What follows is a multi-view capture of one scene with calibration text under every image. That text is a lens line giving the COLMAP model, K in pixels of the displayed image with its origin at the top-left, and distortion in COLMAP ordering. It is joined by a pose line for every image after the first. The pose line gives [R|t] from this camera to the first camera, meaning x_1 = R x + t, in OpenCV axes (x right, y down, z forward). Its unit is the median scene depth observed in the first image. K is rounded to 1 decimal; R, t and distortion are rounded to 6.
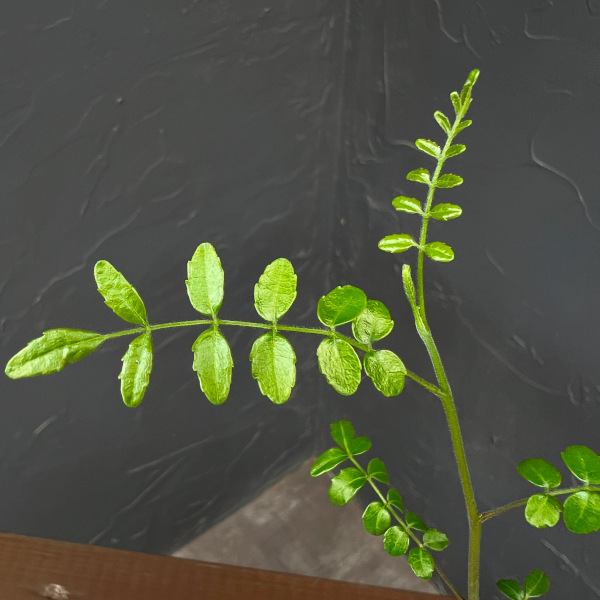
lens RADIAL K [[611.4, 0, 187.2], [0, 611.4, 239.0], [0, 0, 1]] dist [0.004817, -0.025606]
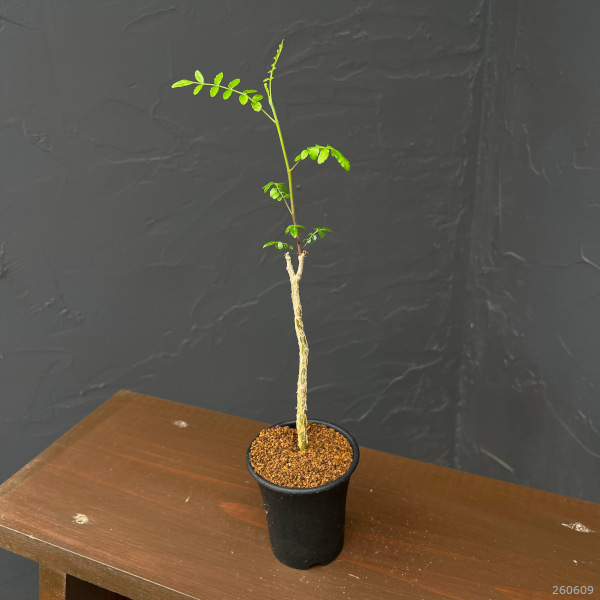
lens RADIAL K [[633.7, 0, 313.6], [0, 633.7, 301.1], [0, 0, 1]] dist [0.119924, -0.337679]
pose [[0.971200, 0.147679, -0.186982, 0.213398], [-0.184406, 0.962827, -0.197377, 0.284982], [0.150883, 0.226173, 0.962330, -0.354647]]
